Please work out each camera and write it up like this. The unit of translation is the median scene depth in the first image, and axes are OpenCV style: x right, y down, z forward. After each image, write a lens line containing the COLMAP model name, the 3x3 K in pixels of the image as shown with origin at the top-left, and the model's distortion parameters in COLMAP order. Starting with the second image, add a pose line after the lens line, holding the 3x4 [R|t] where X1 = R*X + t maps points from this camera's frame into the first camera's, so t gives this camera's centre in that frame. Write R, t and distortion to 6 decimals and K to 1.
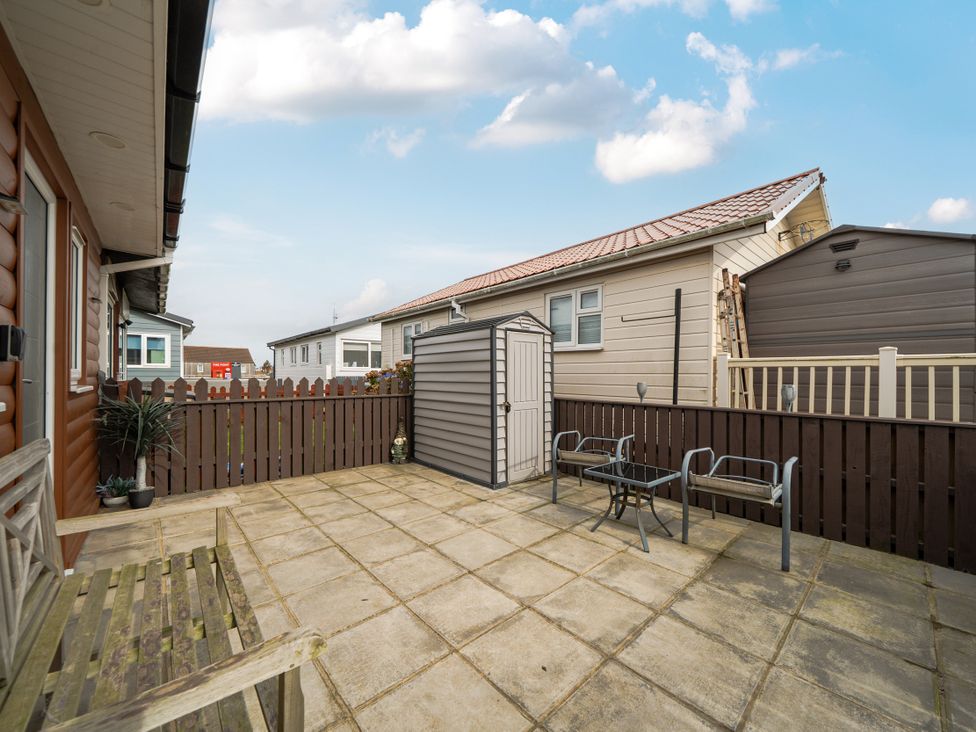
lens RADIAL K [[377.1, 0, 485.8], [0, 377.1, 373.3], [0, 0, 1]] dist [-0.010226, -0.000475]
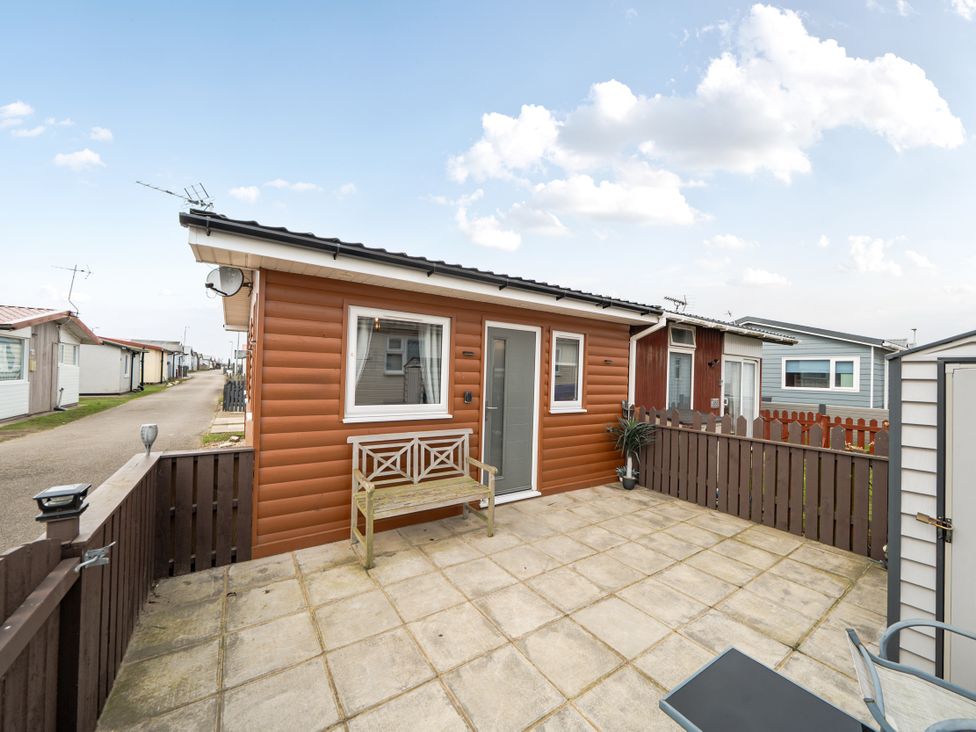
lens RADIAL K [[377.1, 0, 485.8], [0, 377.1, 367.4], [0, 0, 1]] dist [-0.010226, -0.000475]
pose [[-0.139543, -0.021374, -0.989985, 0.705151], [-0.029586, 0.999411, -0.017407, -0.099812], [0.989774, 0.026861, -0.140093, 0.598939]]
